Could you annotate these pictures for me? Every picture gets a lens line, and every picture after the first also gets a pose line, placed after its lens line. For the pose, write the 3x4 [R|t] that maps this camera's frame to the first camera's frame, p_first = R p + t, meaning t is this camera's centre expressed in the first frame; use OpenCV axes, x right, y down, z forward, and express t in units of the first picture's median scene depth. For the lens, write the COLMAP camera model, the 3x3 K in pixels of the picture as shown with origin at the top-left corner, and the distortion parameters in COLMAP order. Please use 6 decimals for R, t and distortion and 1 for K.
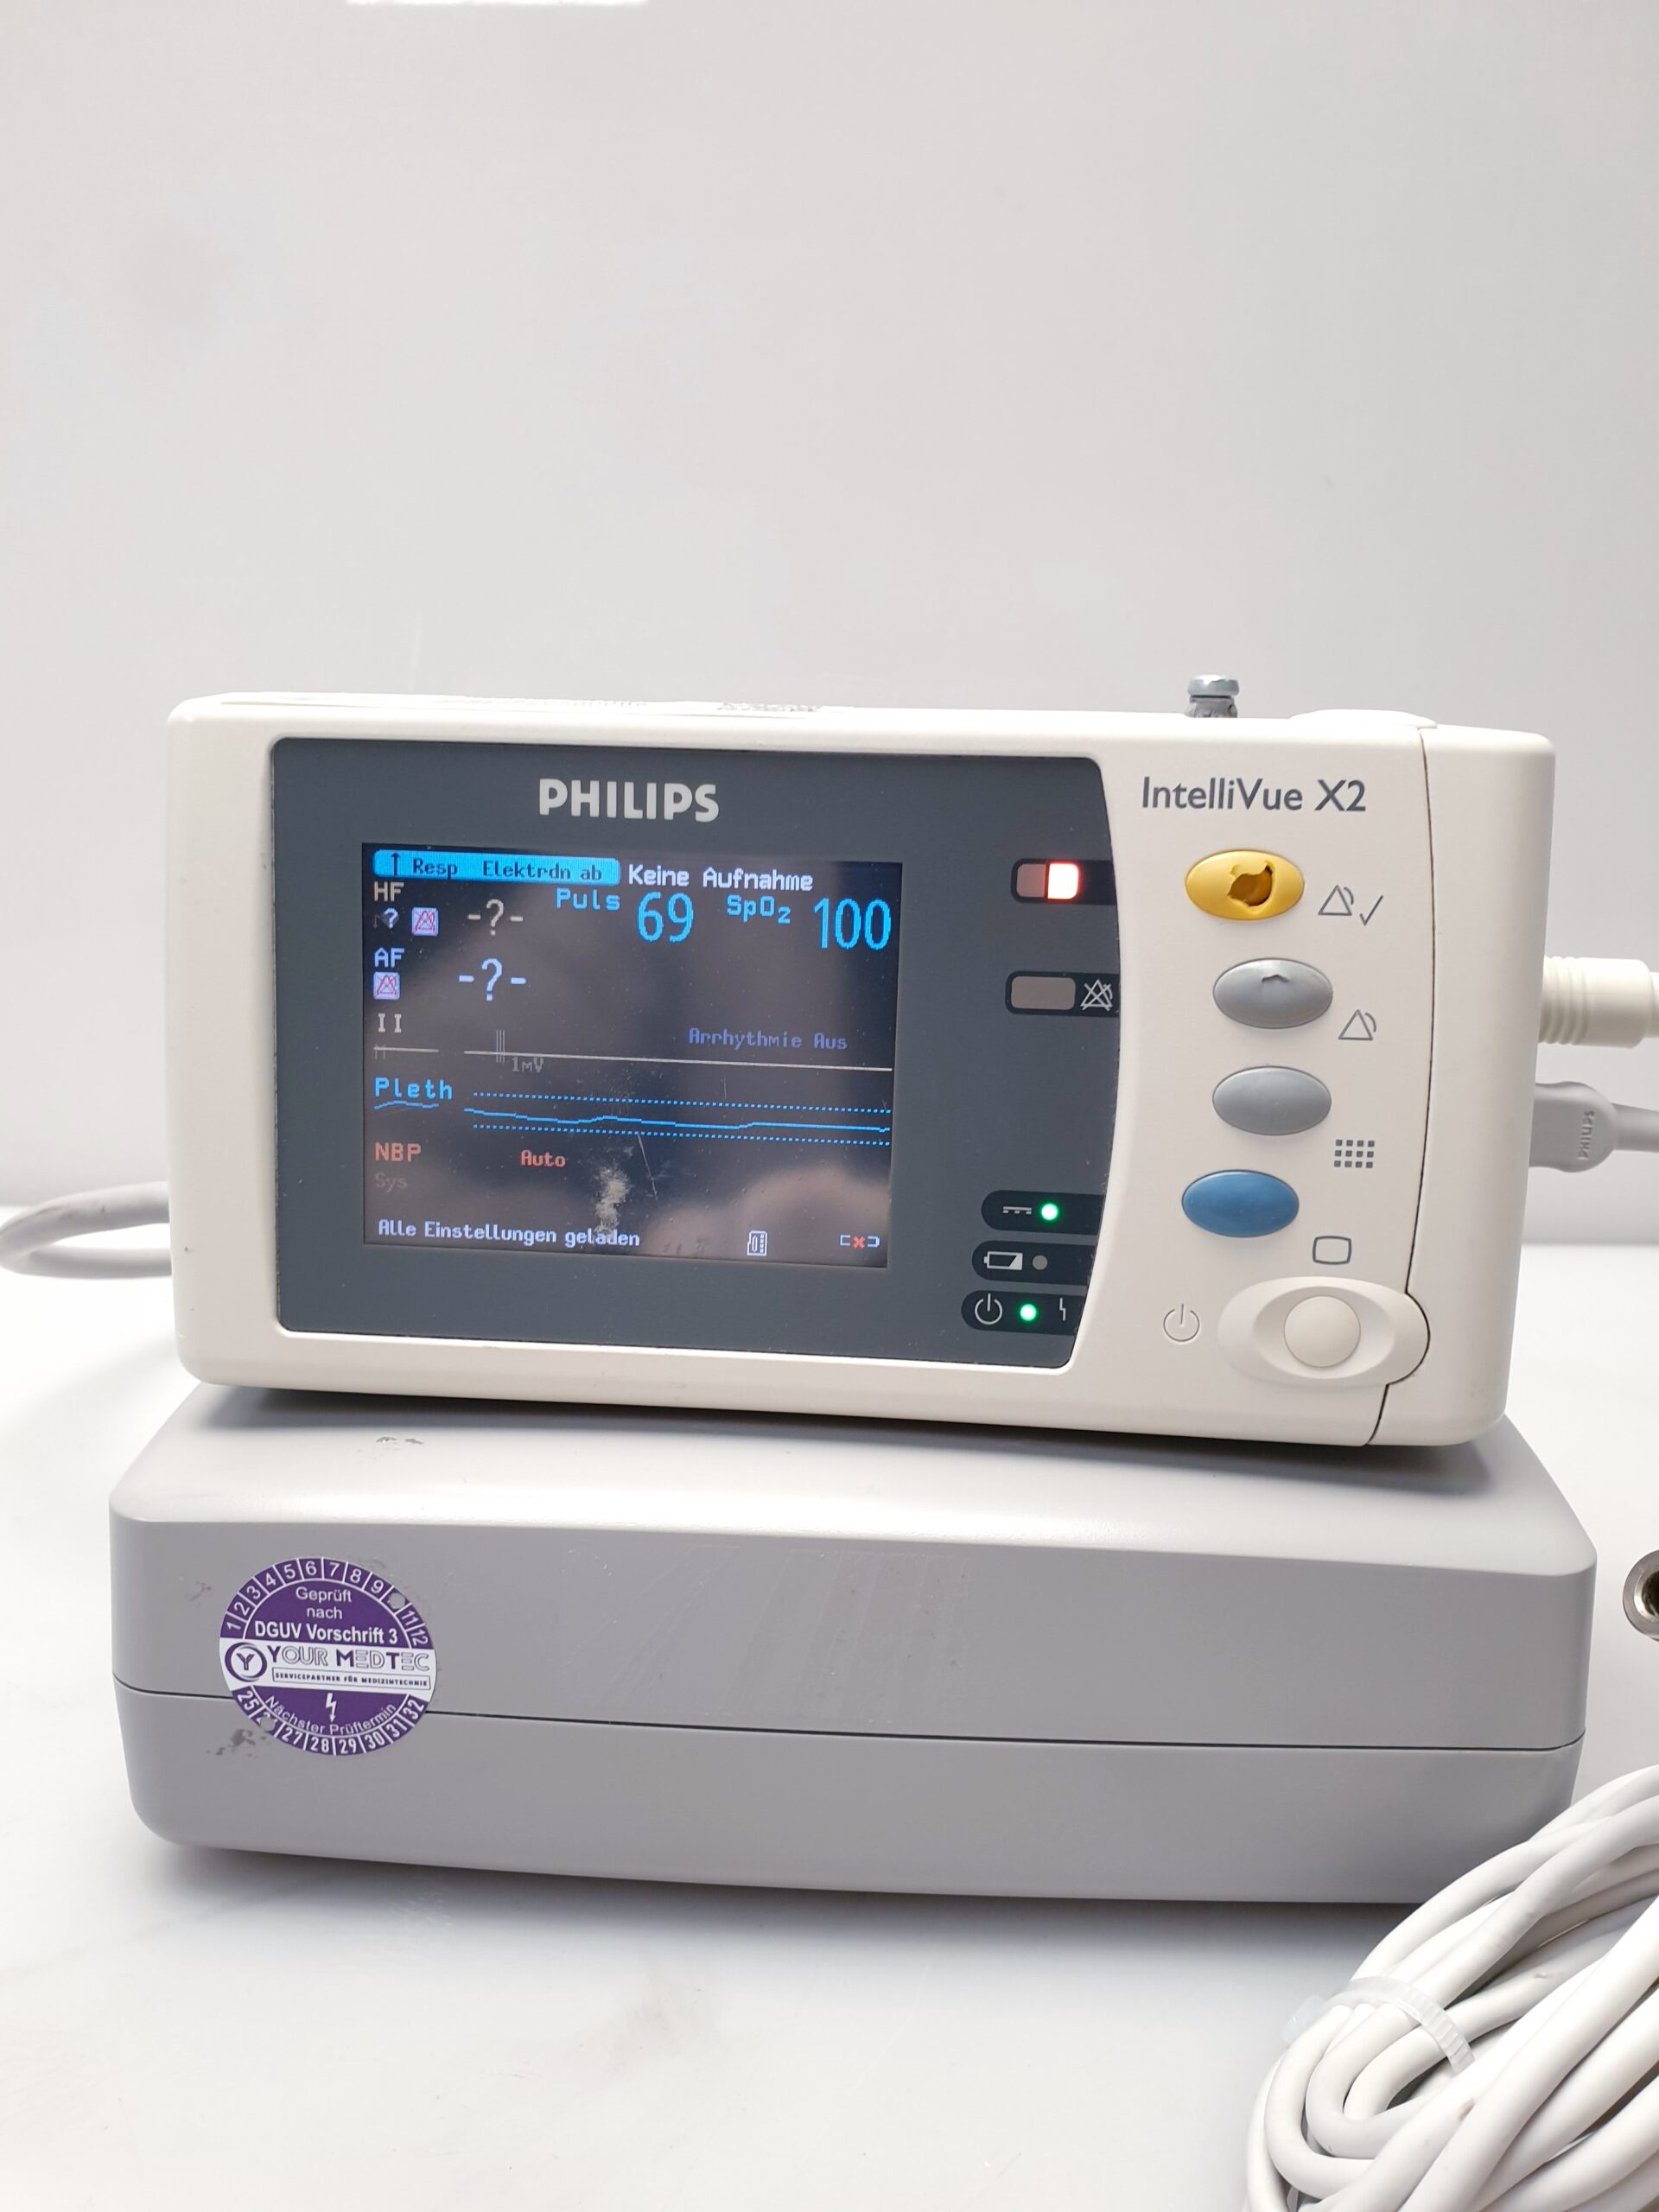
lens RADIAL K [[1750.6, 0, 804.0], [0, 1750.6, 1103.1], [0, 0, 1]] dist [0.031243, -0.018897]
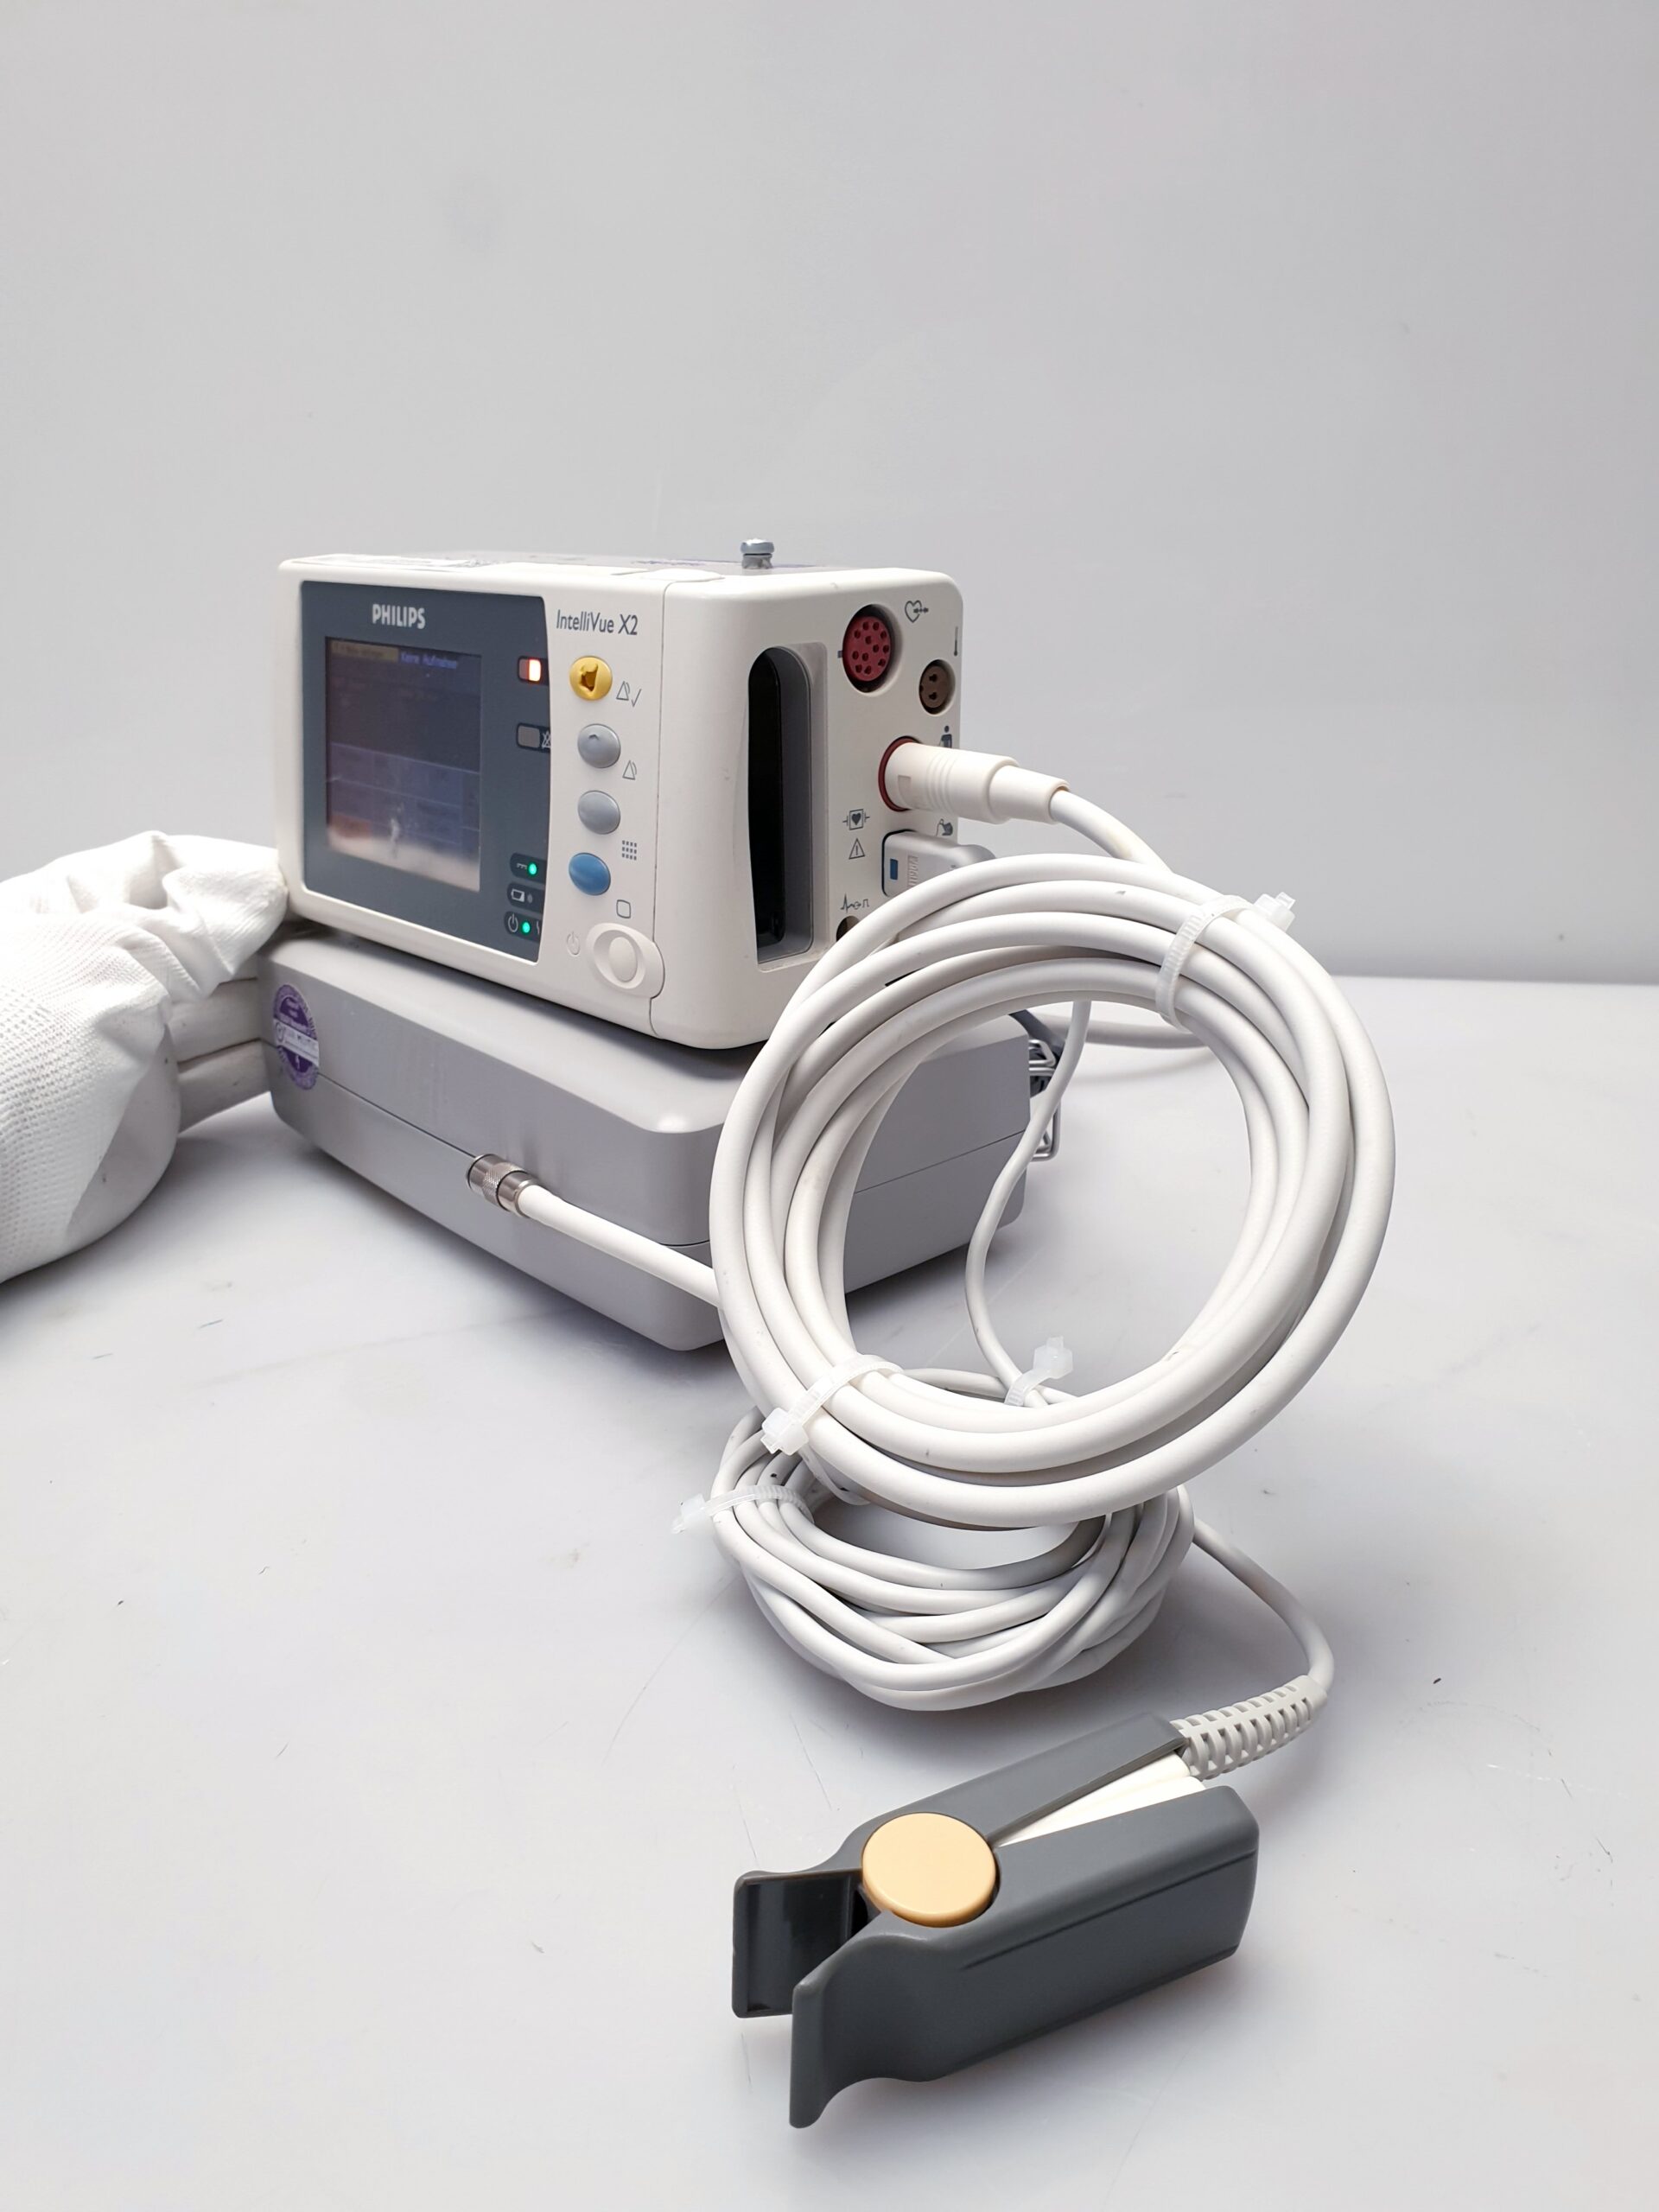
lens RADIAL K [[1750.6, 0, 863.4], [0, 1750.6, 1159.2], [0, 0, 1]] dist [0.031243, -0.018897]
pose [[0.757082, 0.212878, -0.617664, 1.514746], [-0.123352, 0.974997, 0.184839, -0.018974], [0.641569, -0.063749, 0.764412, -0.128672]]
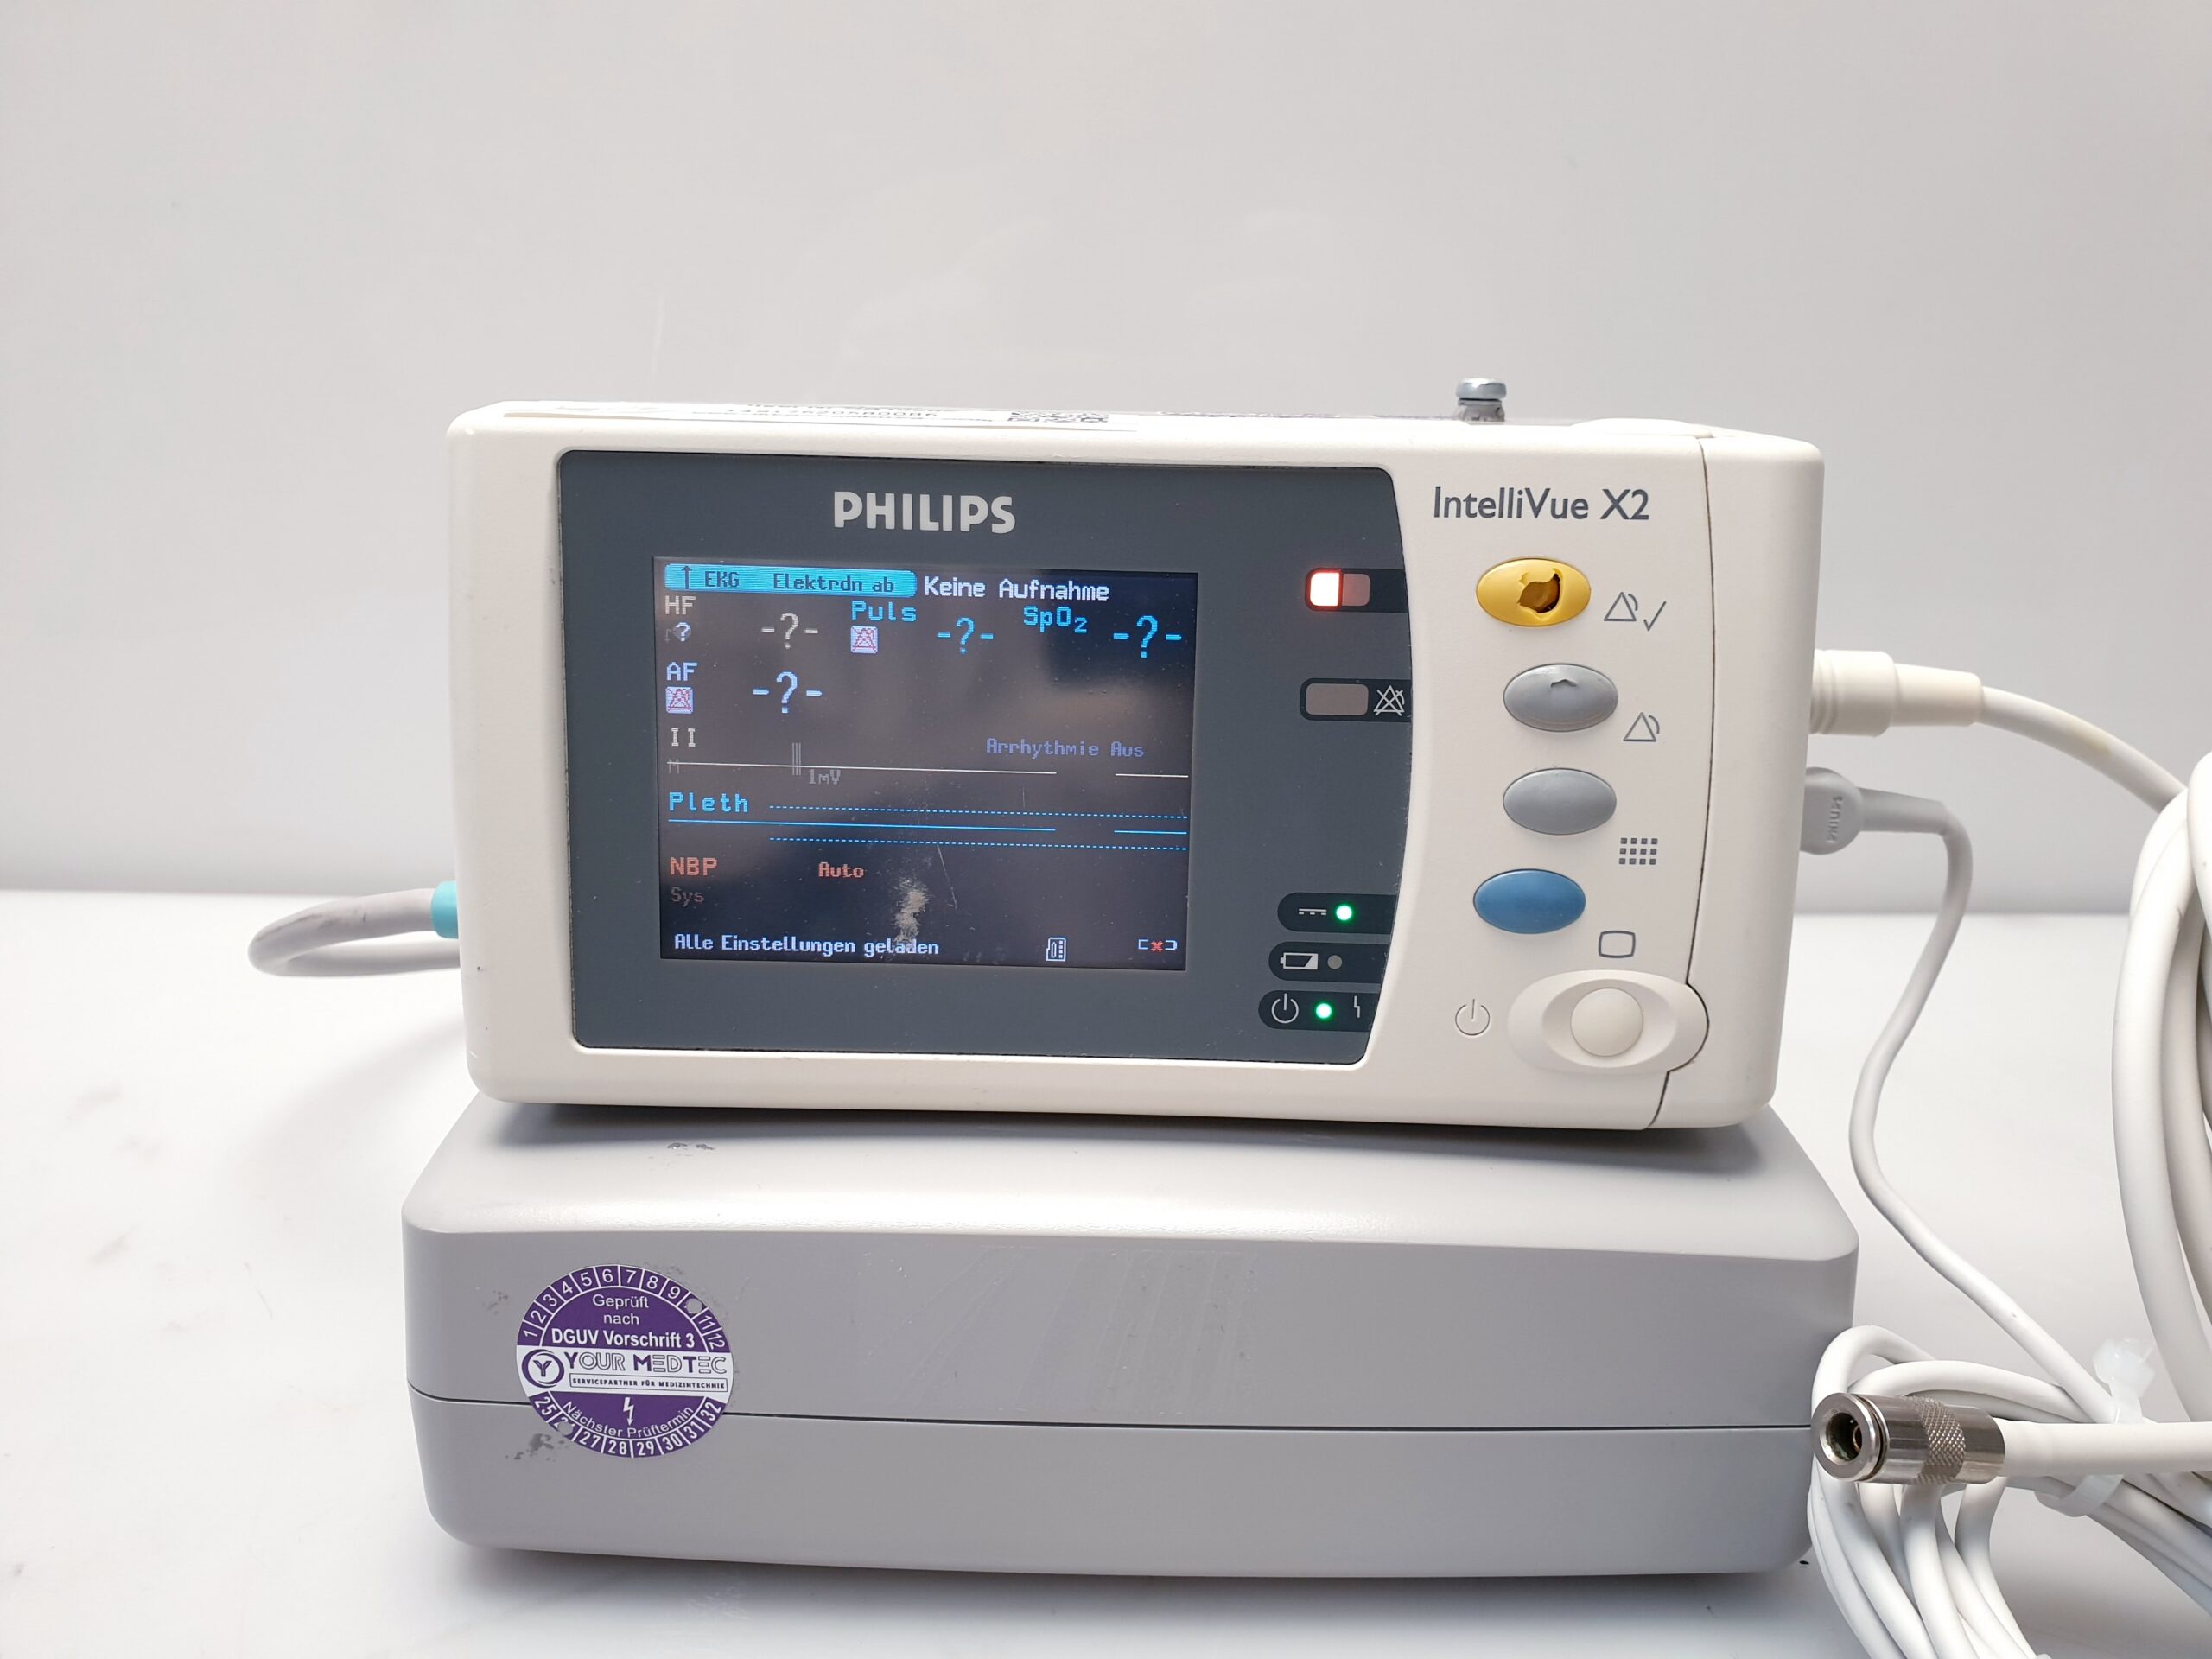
lens RADIAL K [[1750.6, 0, 1075.5], [0, 1750.6, 821.0], [0, 0, 1]] dist [0.031243, -0.018897]
pose [[0.997894, -0.019369, 0.061904, -0.079028], [0.017149, 0.999198, 0.036195, -0.031389], [-0.062556, -0.035057, 0.997426, -0.010326]]
